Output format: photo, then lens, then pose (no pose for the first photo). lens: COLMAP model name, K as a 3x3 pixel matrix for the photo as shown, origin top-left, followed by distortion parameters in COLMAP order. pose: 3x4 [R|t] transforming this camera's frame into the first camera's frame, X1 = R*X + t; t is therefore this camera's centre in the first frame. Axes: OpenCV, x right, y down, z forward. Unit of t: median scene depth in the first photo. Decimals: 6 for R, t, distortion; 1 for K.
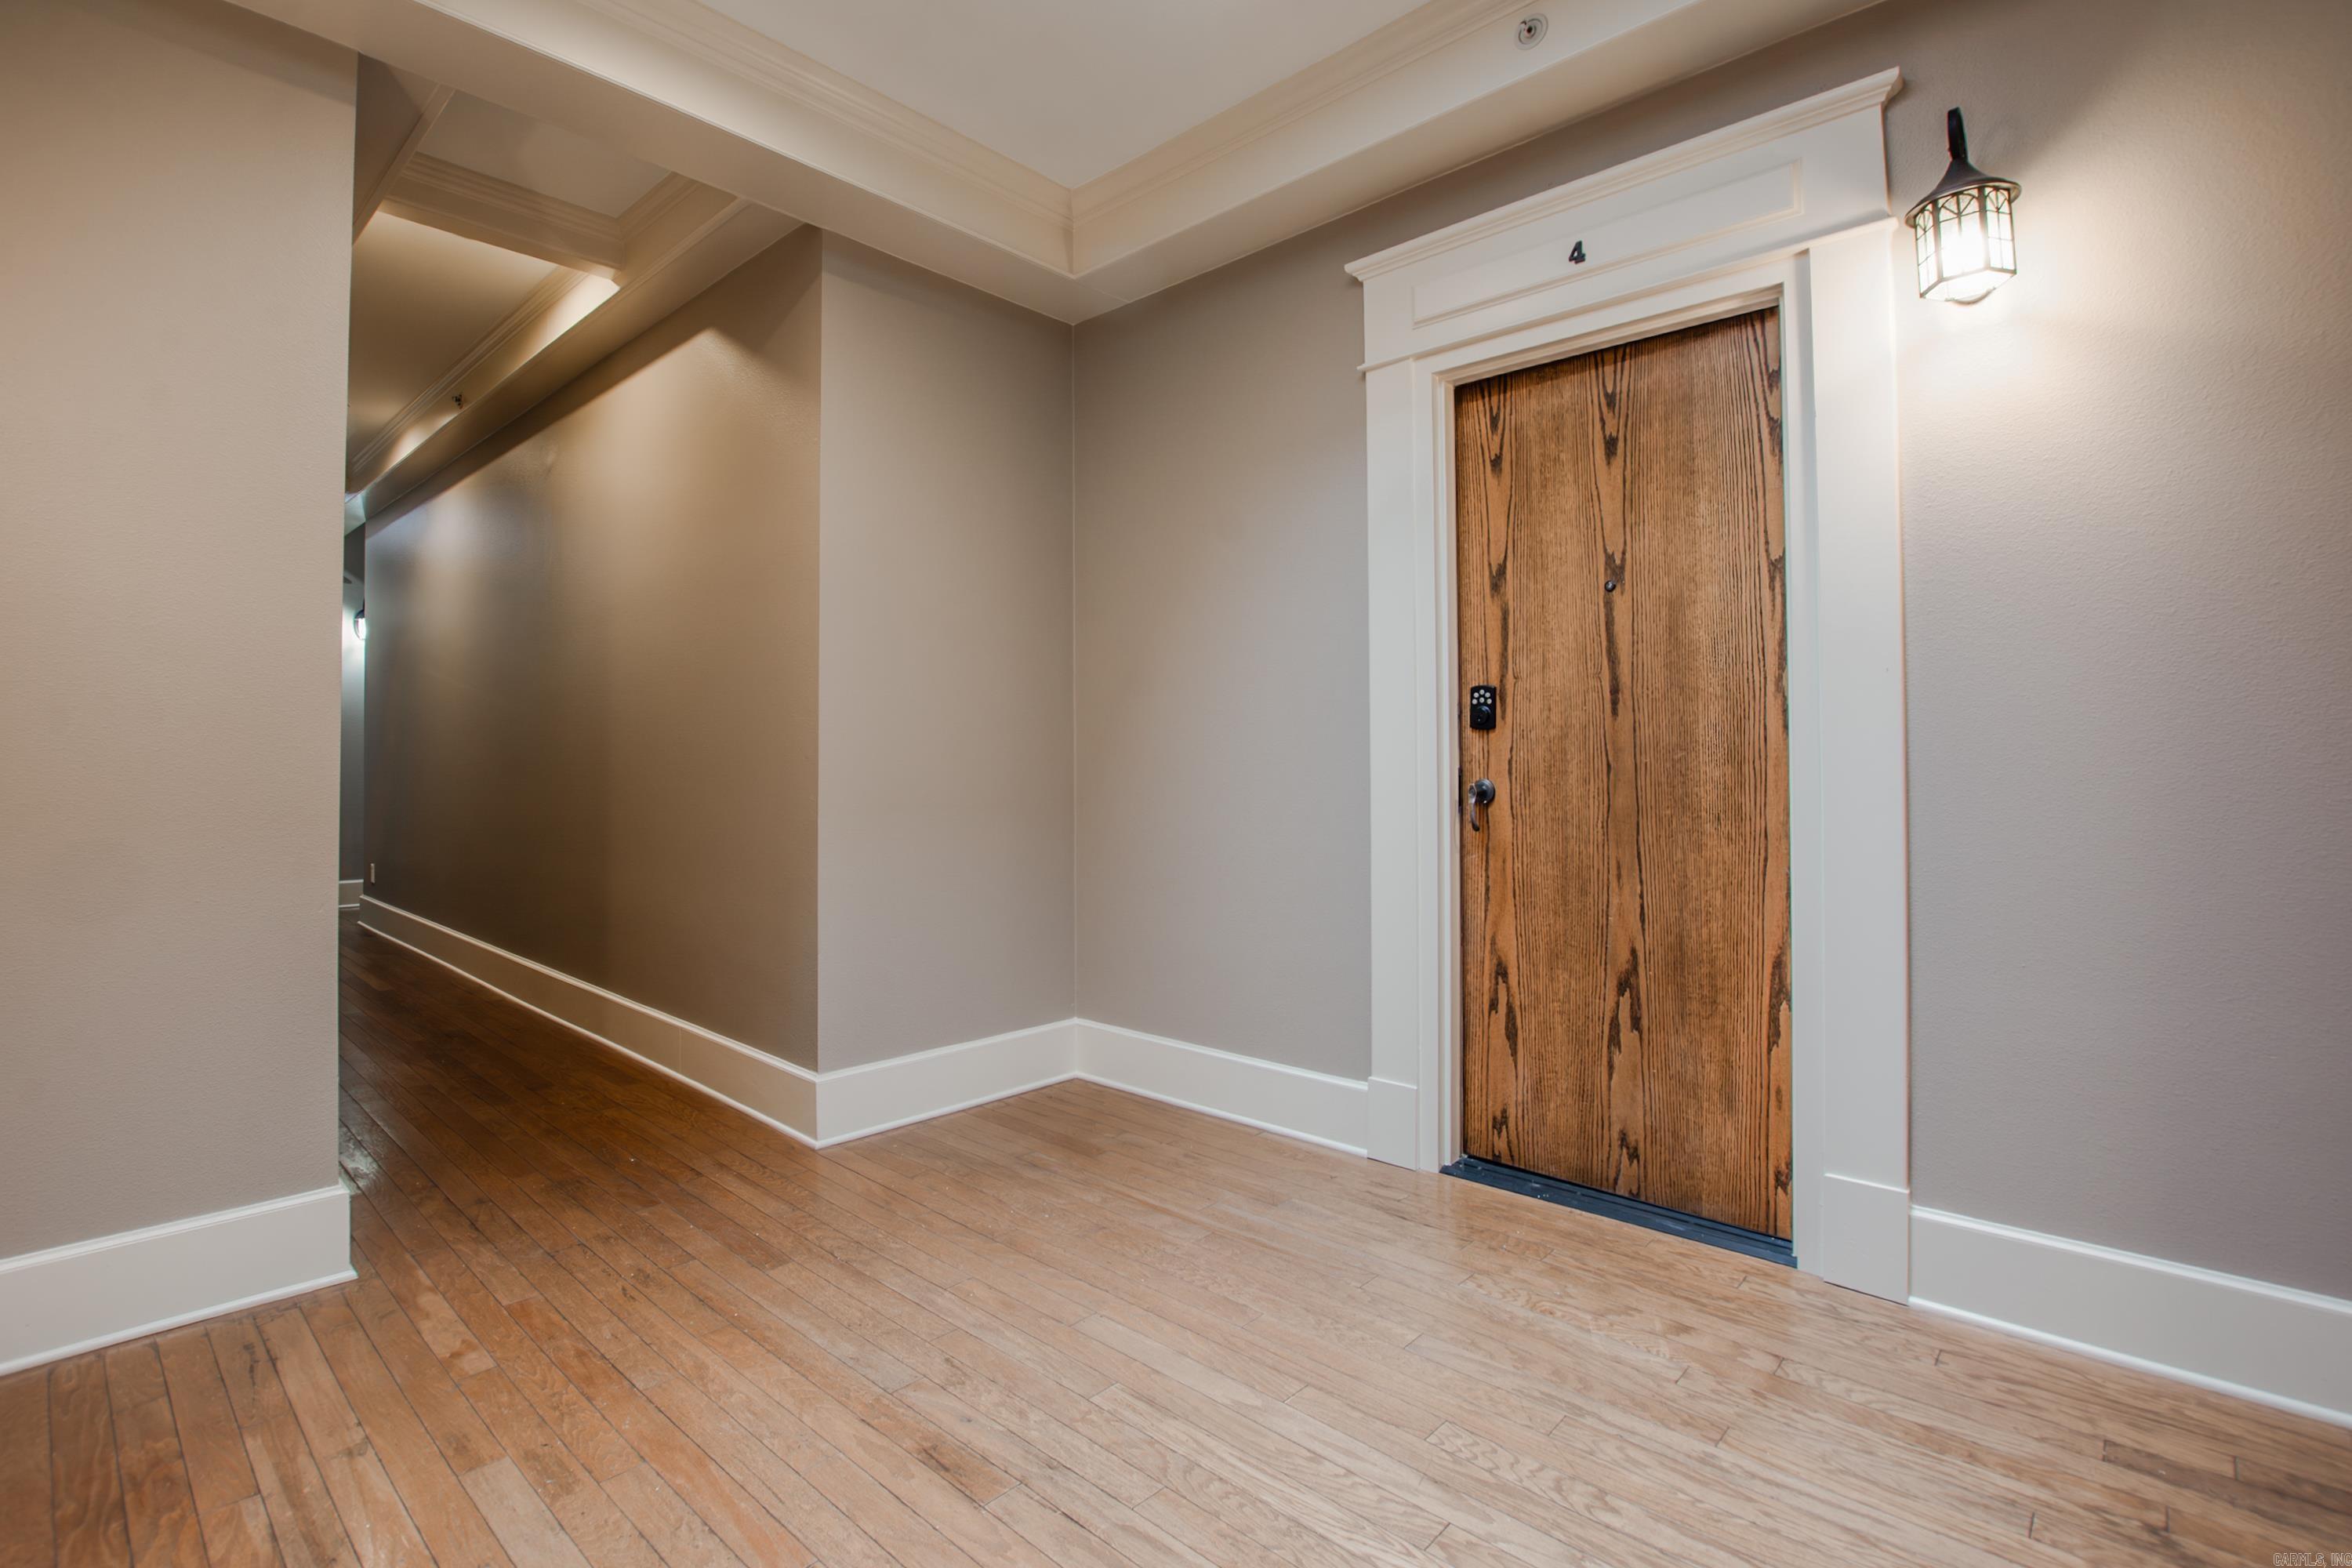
lens RADIAL K [[1143.4, 0, 1171.6], [0, 1143.4, 774.6], [0, 0, 1]] dist [-0.028259, 0.001003]
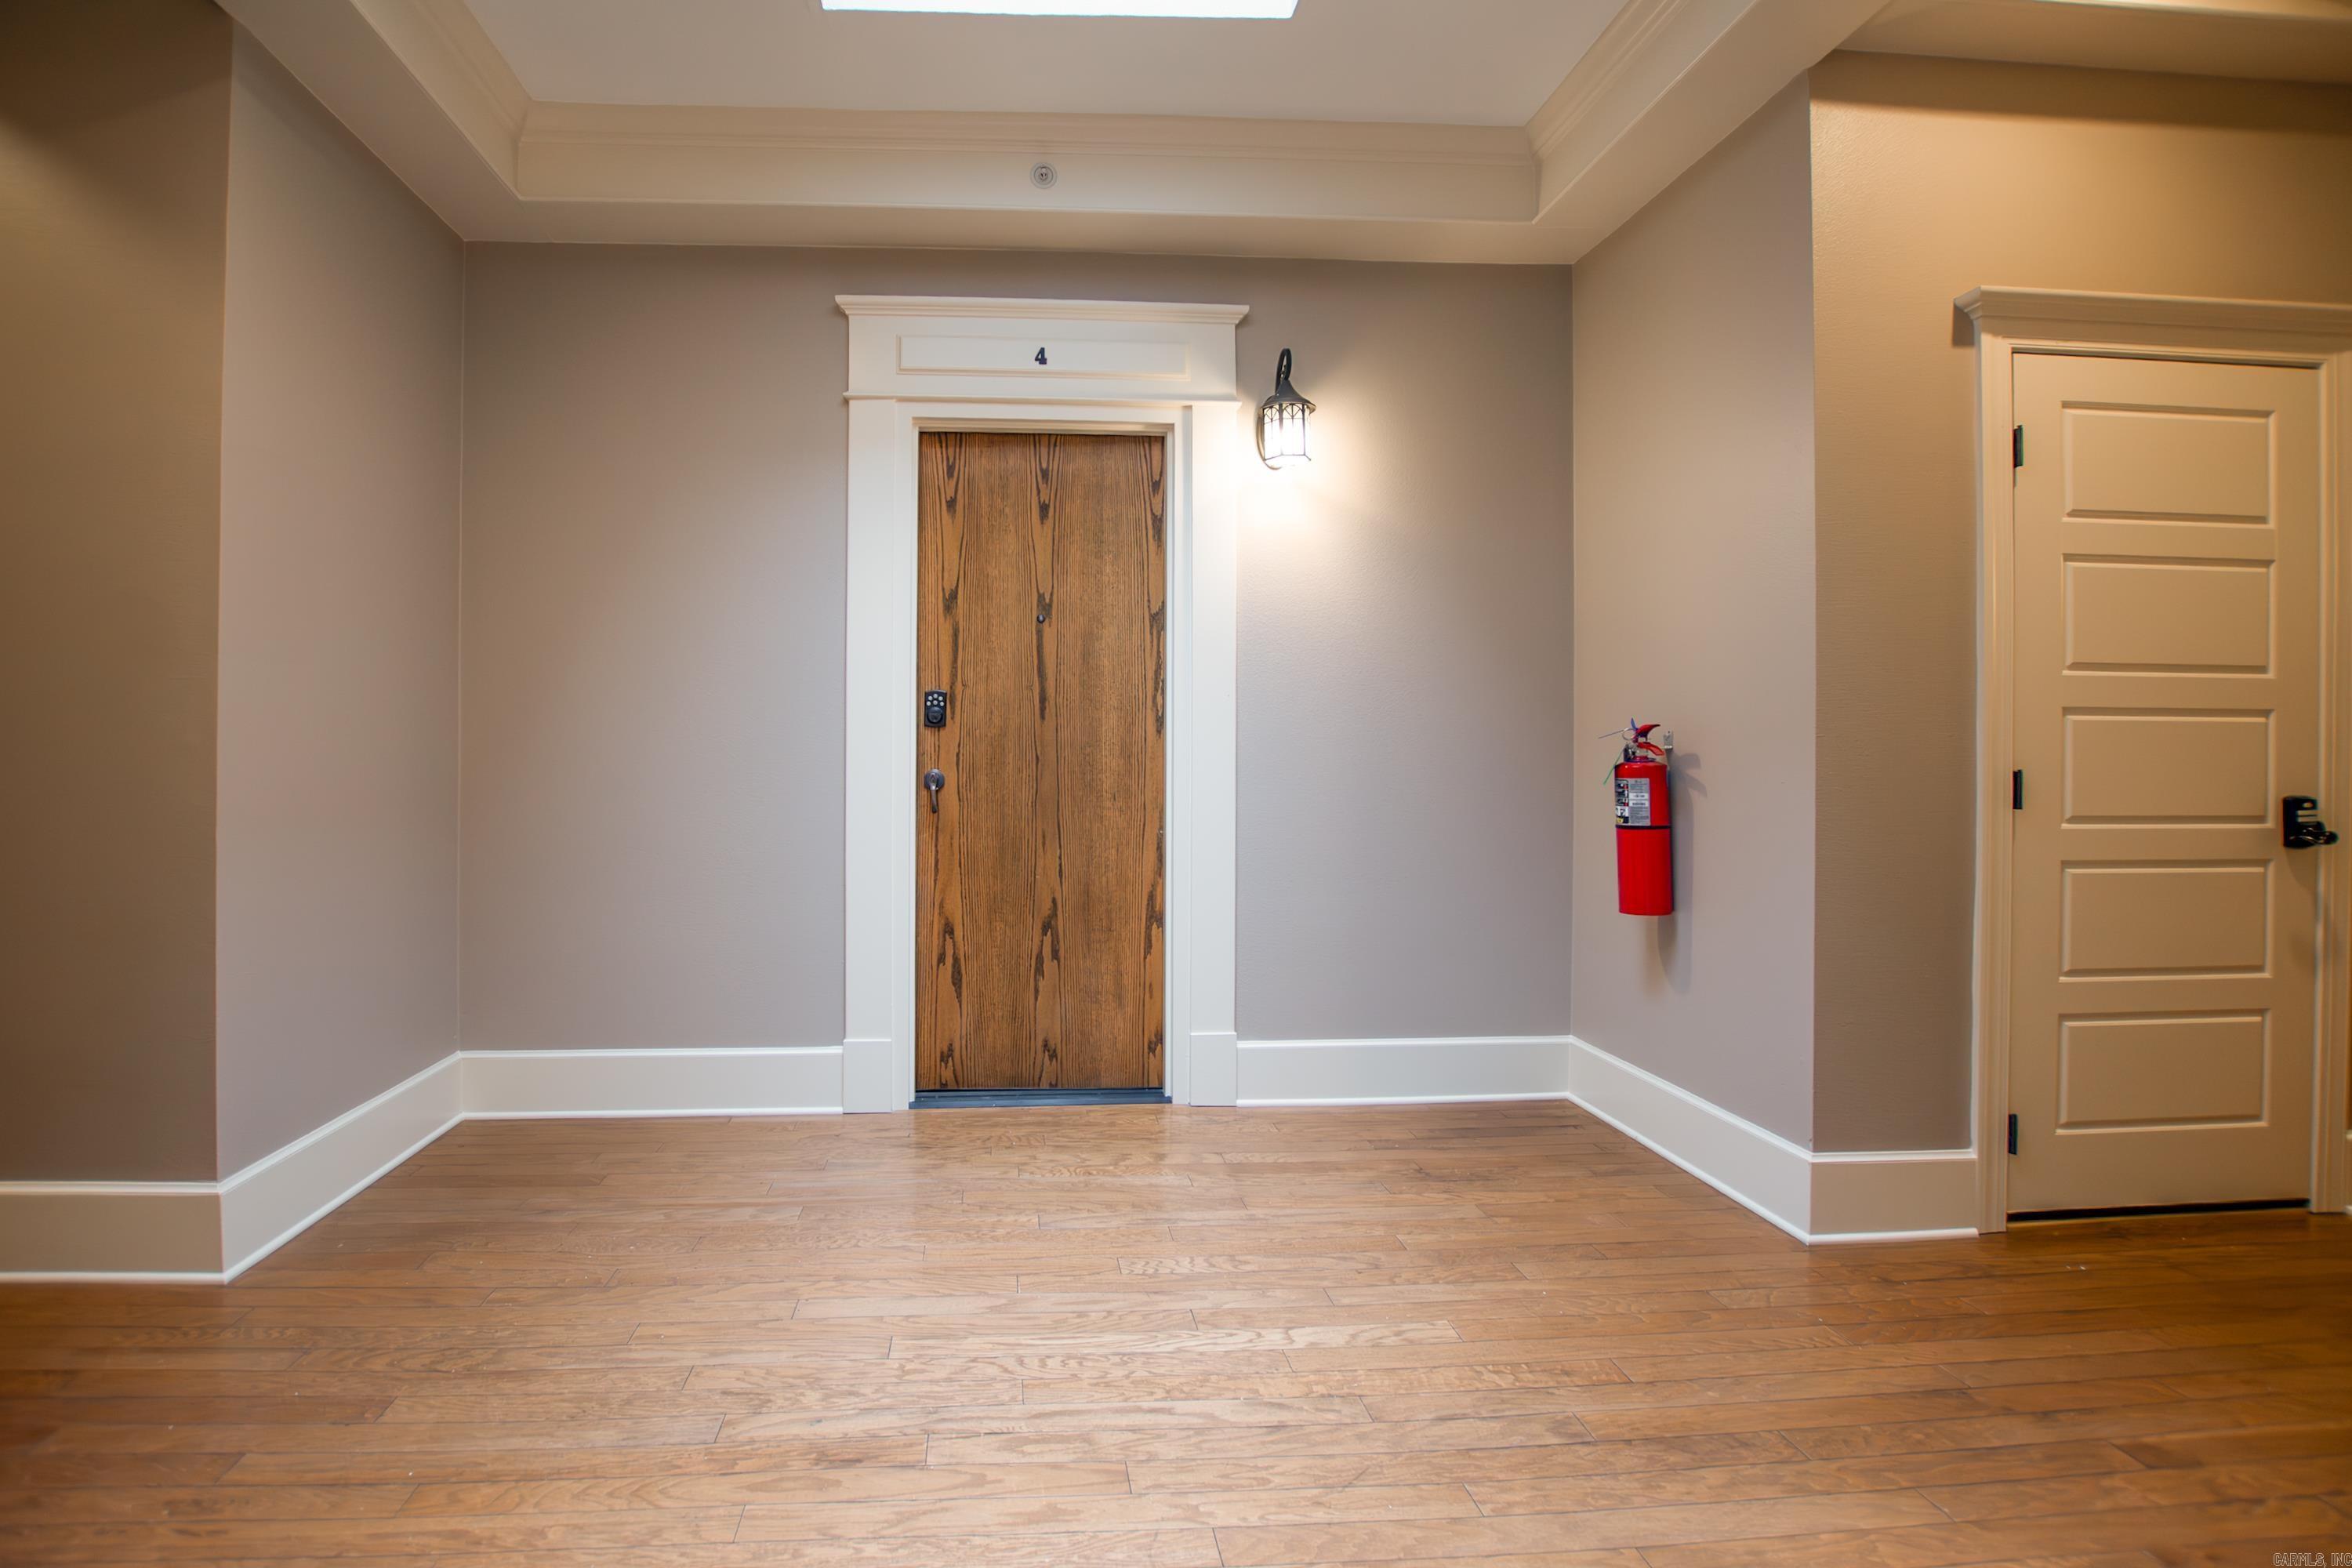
lens RADIAL K [[1052.1, 0, 1164.9], [0, 1052.1, 783.5], [0, 0, 1]] dist [-0.034559, 0.005604]
pose [[0.642551, -0.018045, 0.766030, -0.453181], [0.003988, 0.999788, 0.020206, -0.002933], [-0.766233, -0.009929, 0.642487, 0.130148]]
